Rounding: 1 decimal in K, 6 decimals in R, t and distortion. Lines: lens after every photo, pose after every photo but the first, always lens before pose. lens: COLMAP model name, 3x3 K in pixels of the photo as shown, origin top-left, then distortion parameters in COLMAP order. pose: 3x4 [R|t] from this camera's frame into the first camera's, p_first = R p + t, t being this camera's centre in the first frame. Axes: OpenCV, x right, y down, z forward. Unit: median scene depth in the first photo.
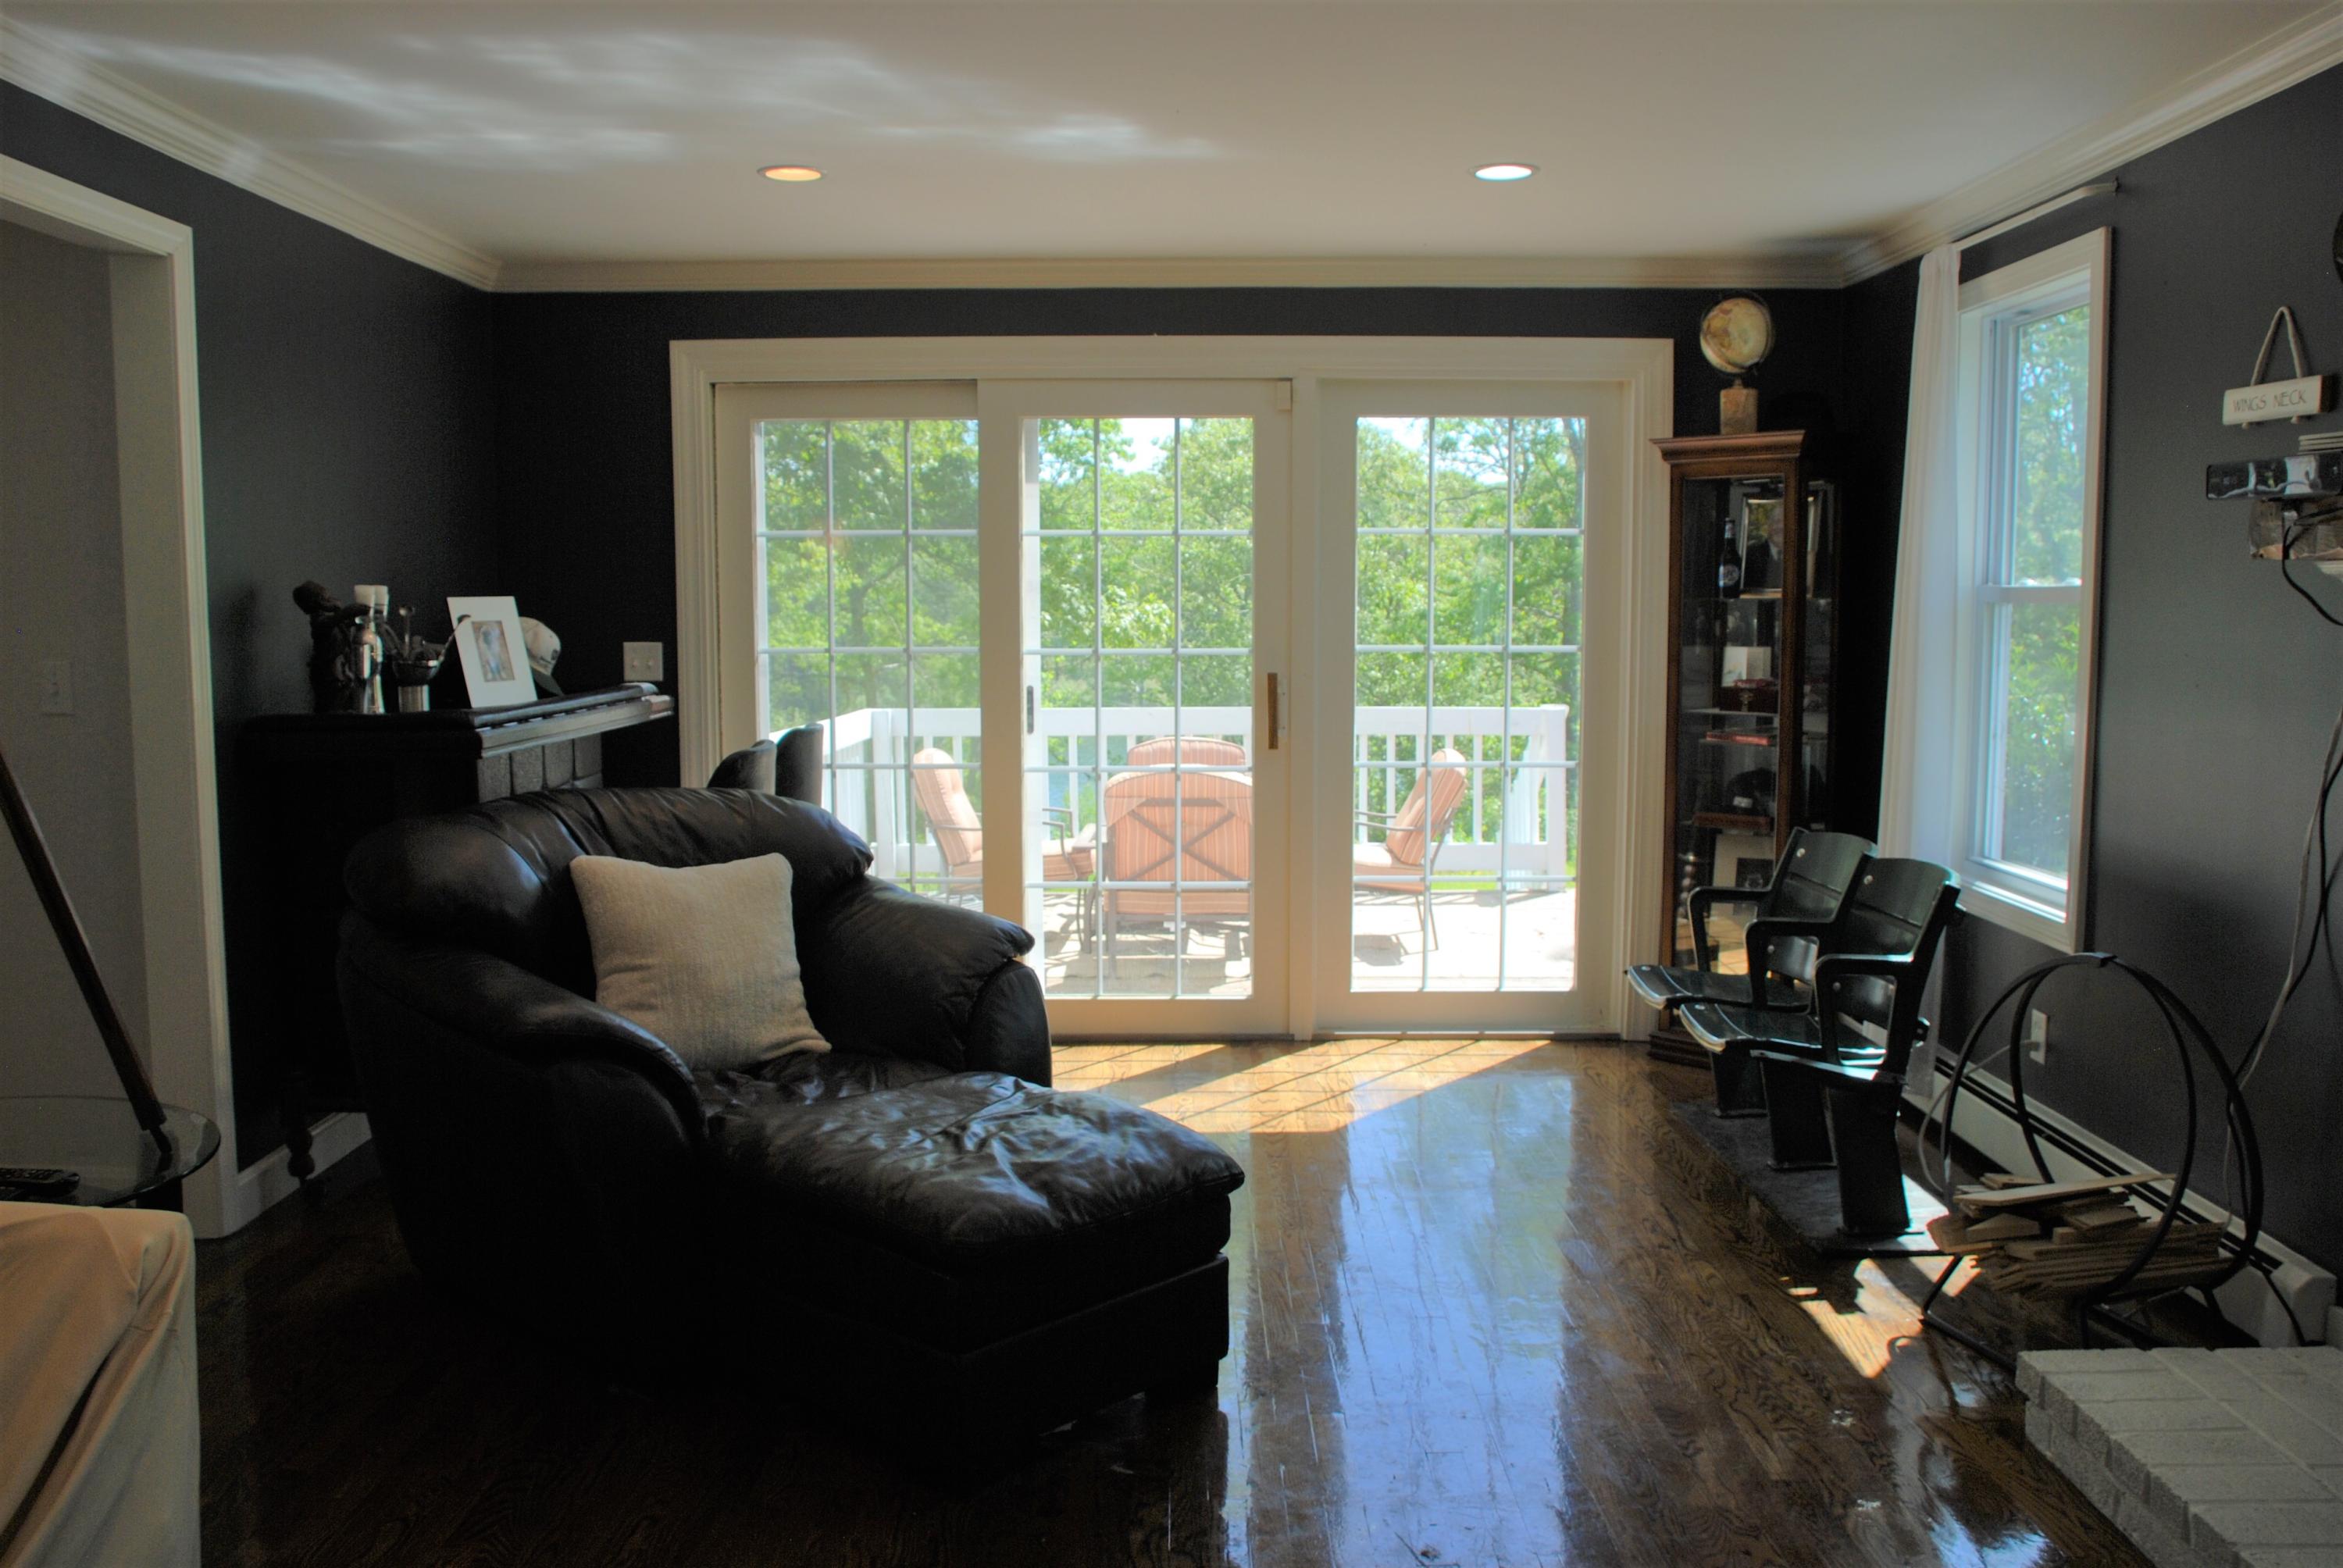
lens RADIAL K [[1991.4, 0, 1126.0], [0, 1991.4, 842.1], [0, 0, 1]] dist [-0.126890, 0.107021]
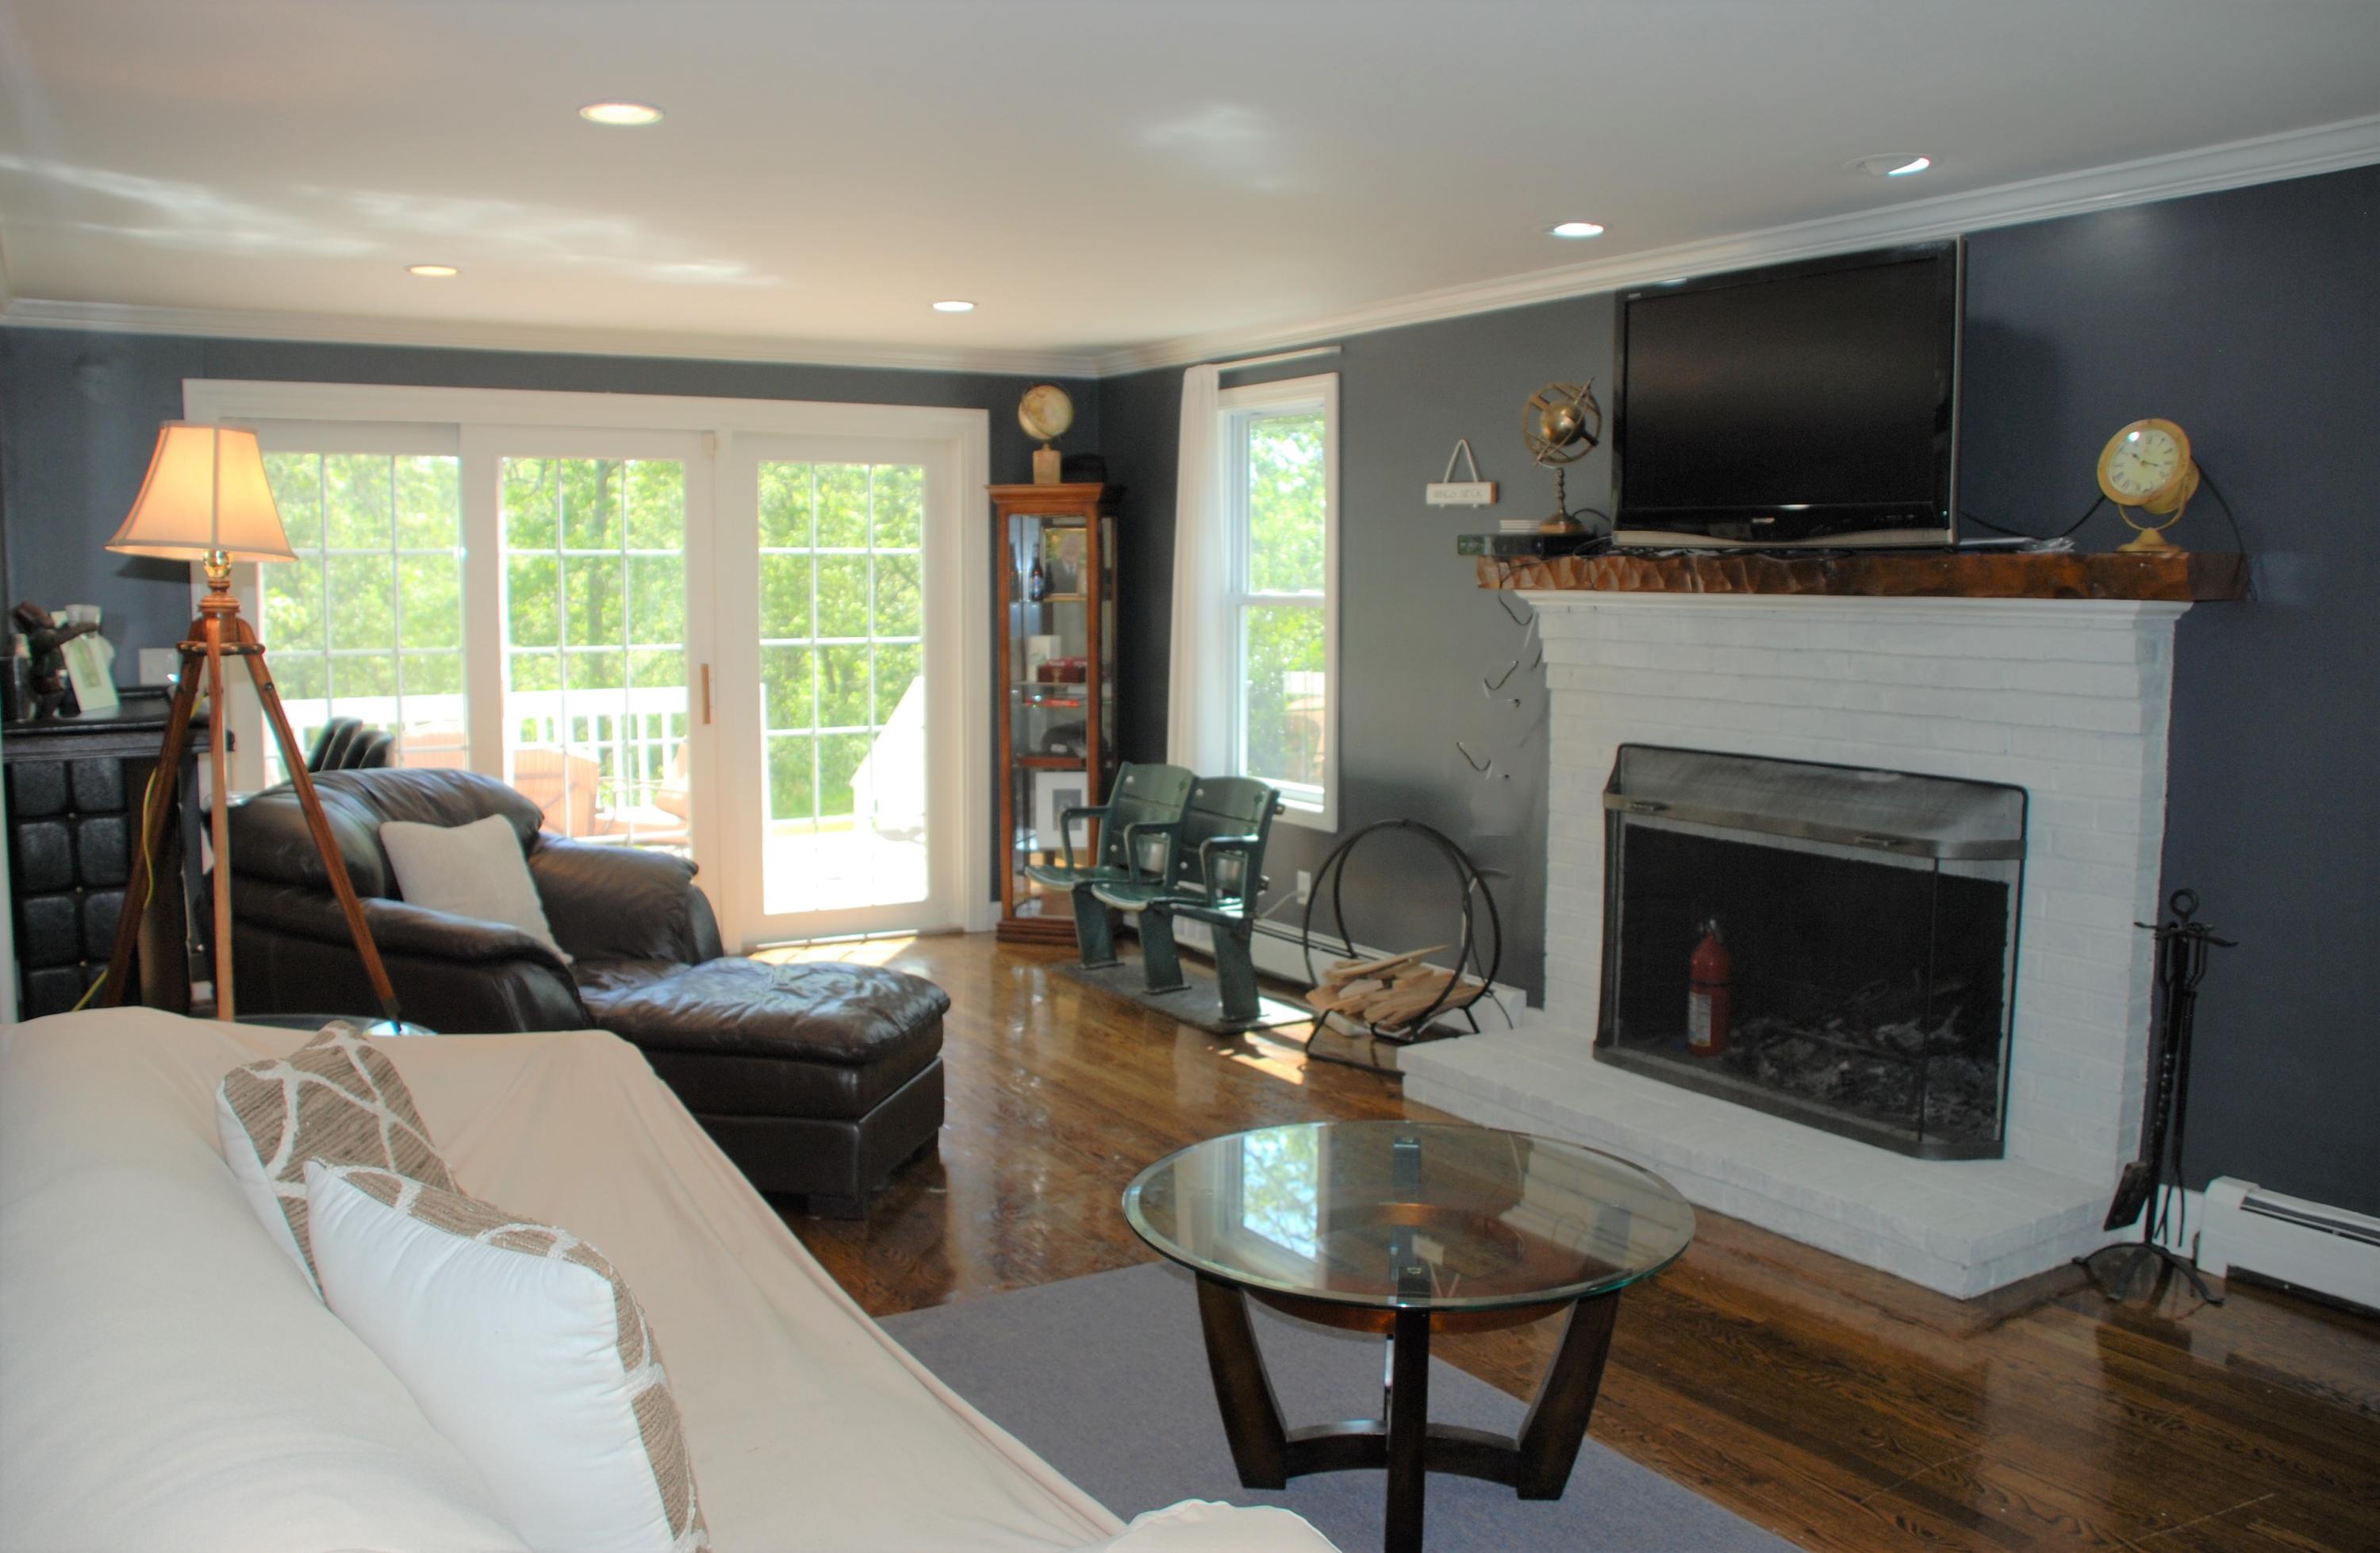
lens RADIAL K [[1983.0, 0, 1162.0], [0, 1983.0, 800.1], [0, 0, 1]] dist [-0.137115, 0.096779]
pose [[0.850266, -0.054774, 0.523495, -0.361371], [0.059791, 0.998184, 0.007328, 0.010179], [-0.522946, 0.025070, 0.851997, -0.227632]]
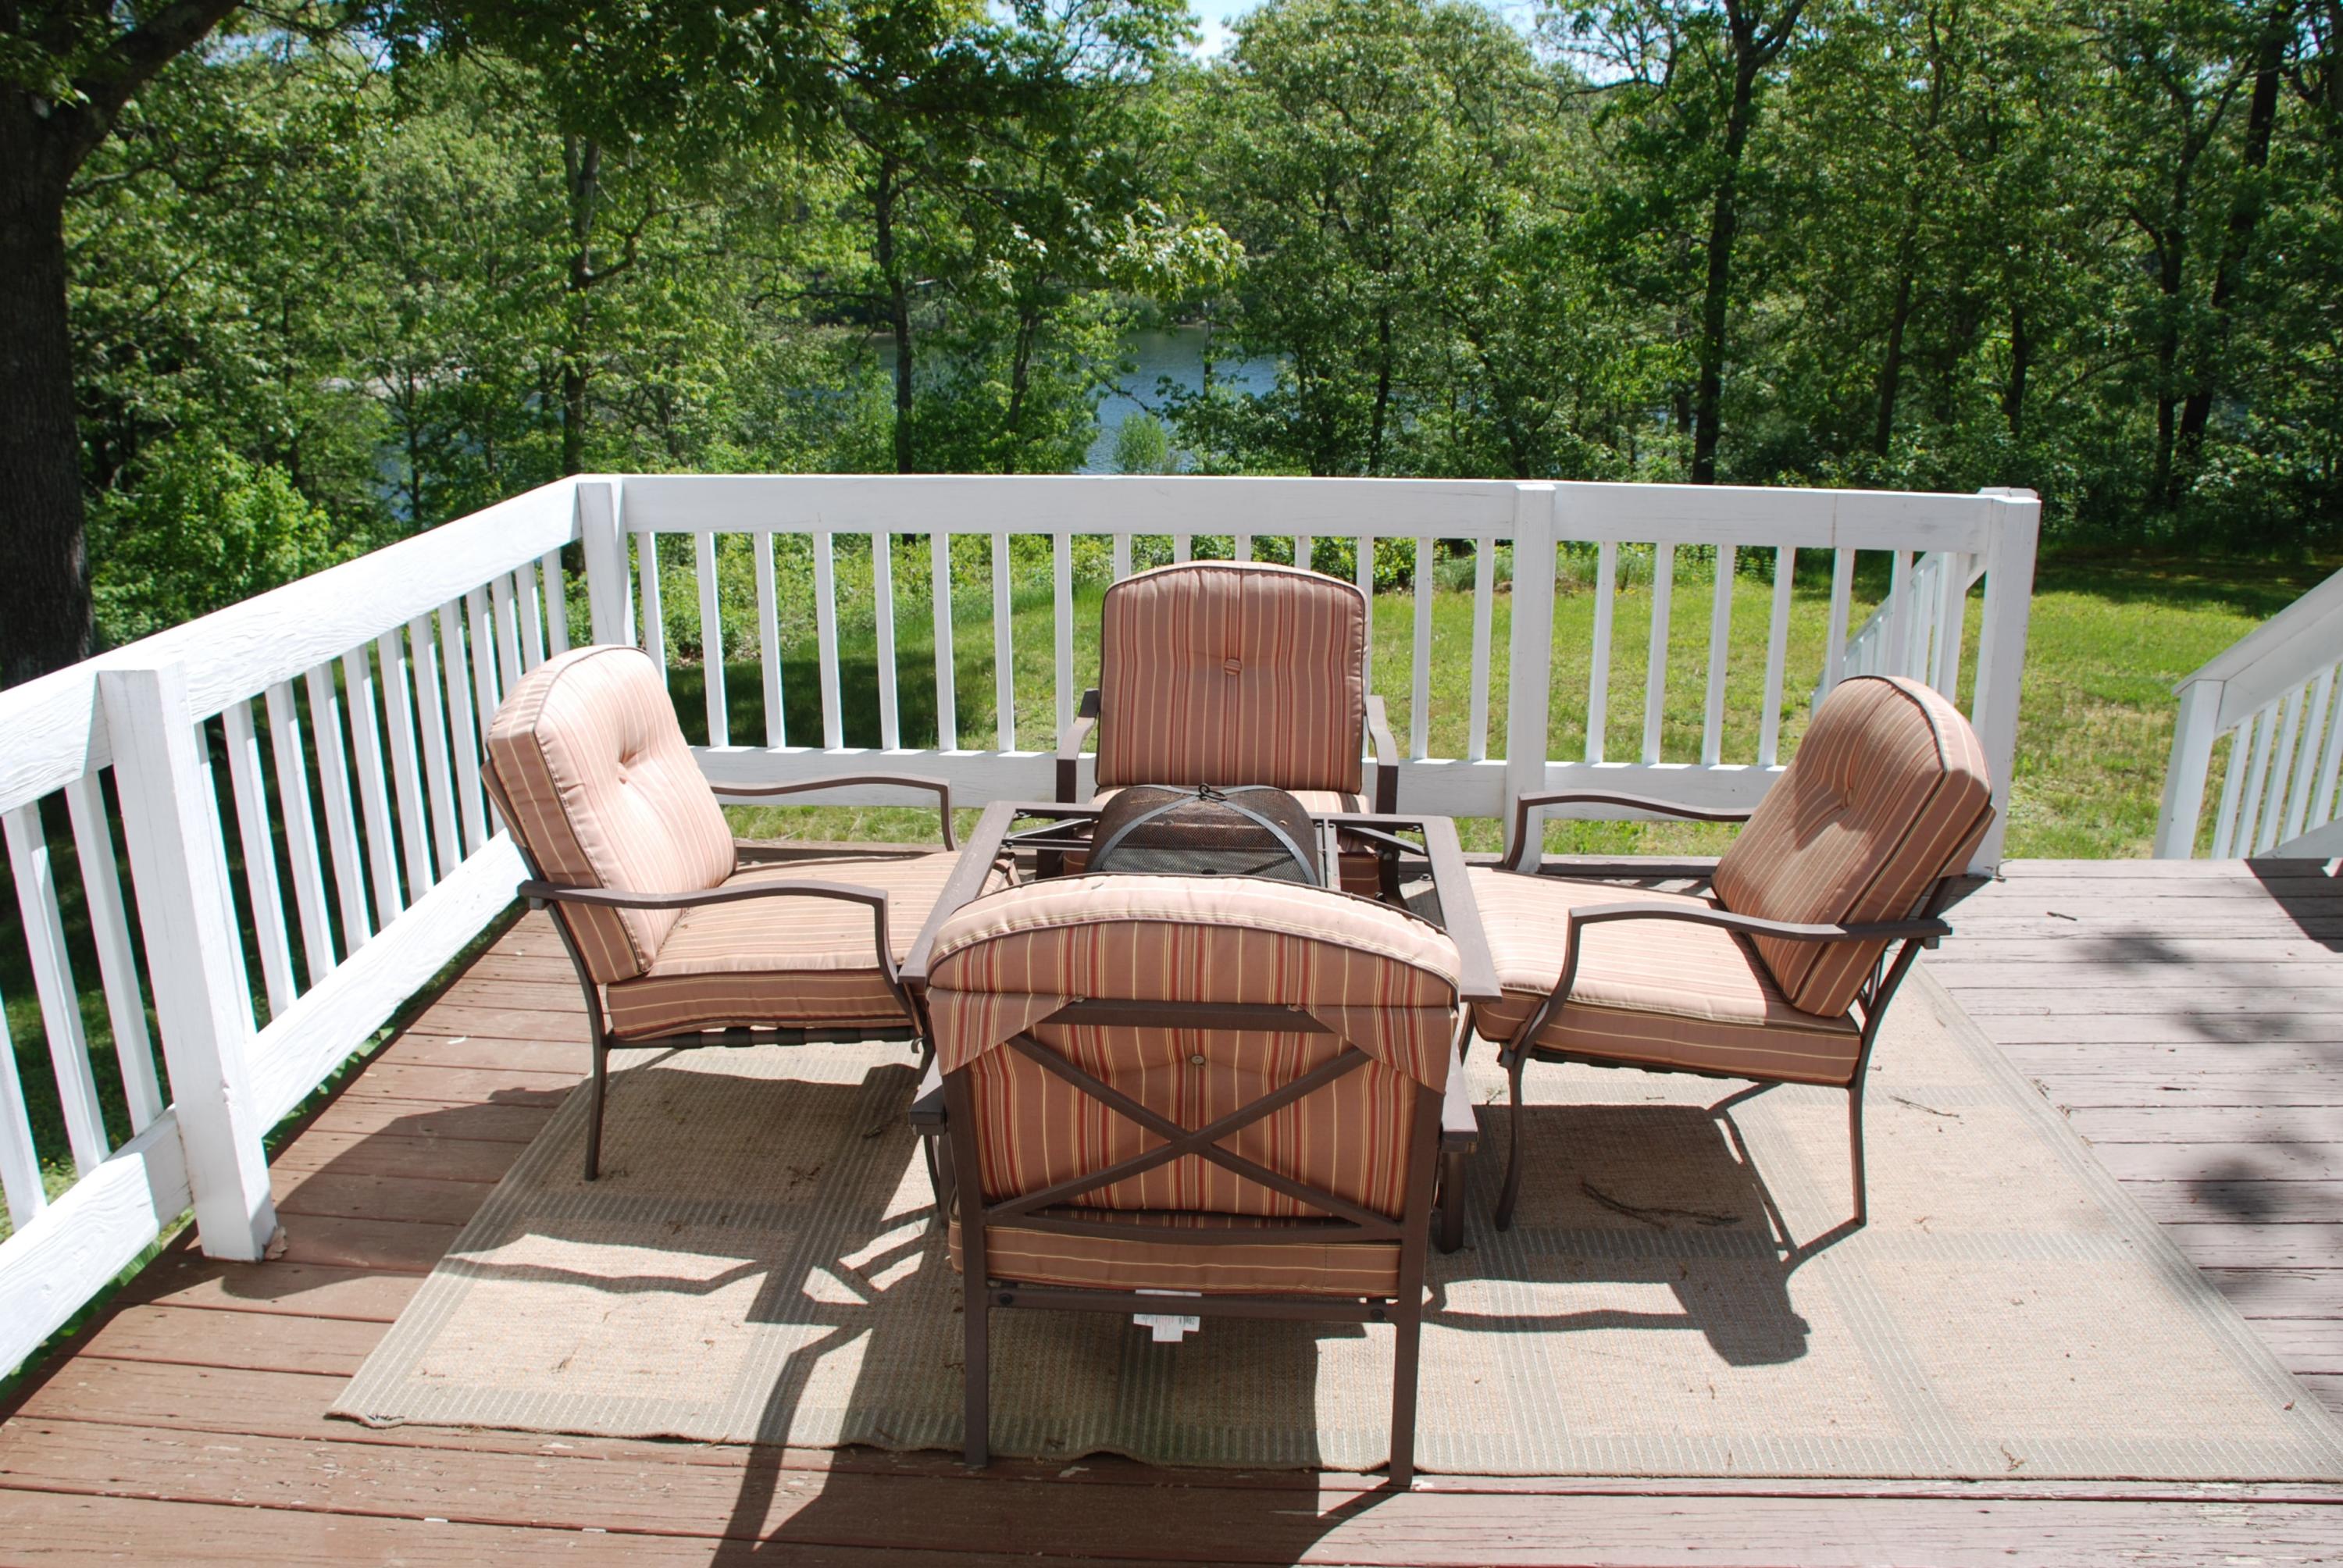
lens RADIAL K [[1885.9, 0, 1174.7], [0, 1885.9, 770.5], [0, 0, 1]] dist [-0.143259, 0.093361]
pose [[0.999847, 0.013270, -0.011385, 0.039662], [-0.011079, 0.984577, 0.174599, -0.144005], [0.013526, -0.174446, 0.984574, 1.024639]]
